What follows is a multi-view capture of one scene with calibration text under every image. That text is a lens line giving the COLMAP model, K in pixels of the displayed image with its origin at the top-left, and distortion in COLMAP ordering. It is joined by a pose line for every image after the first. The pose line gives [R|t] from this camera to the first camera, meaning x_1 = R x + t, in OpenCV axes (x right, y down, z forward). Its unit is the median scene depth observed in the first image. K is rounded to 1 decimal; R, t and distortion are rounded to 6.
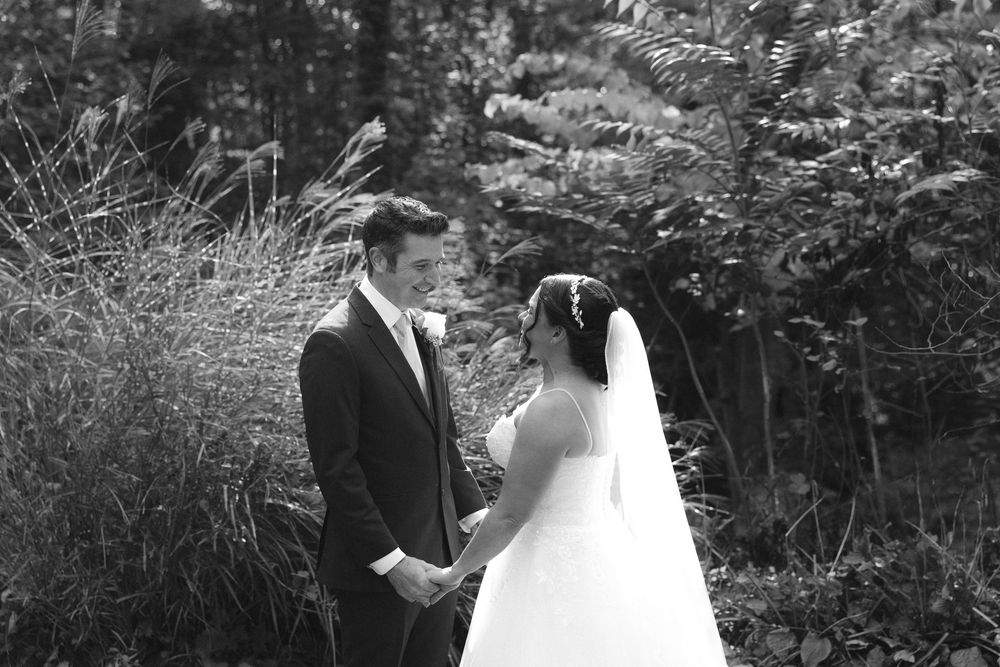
lens RADIAL K [[1415.6, 0, 500.7], [0, 1415.6, 333.5], [0, 0, 1]] dist [0.024292, 0.000000]
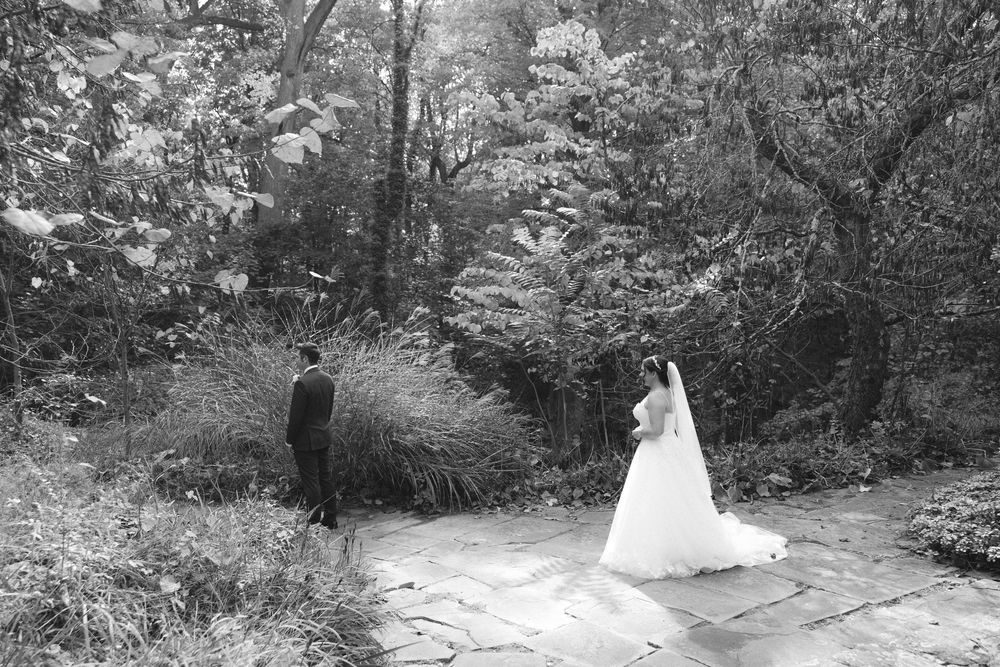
lens RADIAL K [[809.4, 0, 499.6], [0, 809.4, 335.1], [0, 0, 1]] dist [0.000466, 0.000006]
pose [[0.995760, 0.026296, 0.088155, -0.075477], [-0.019494, 0.996829, -0.077144, 0.021798], [-0.089904, 0.075099, 0.993115, -0.526780]]
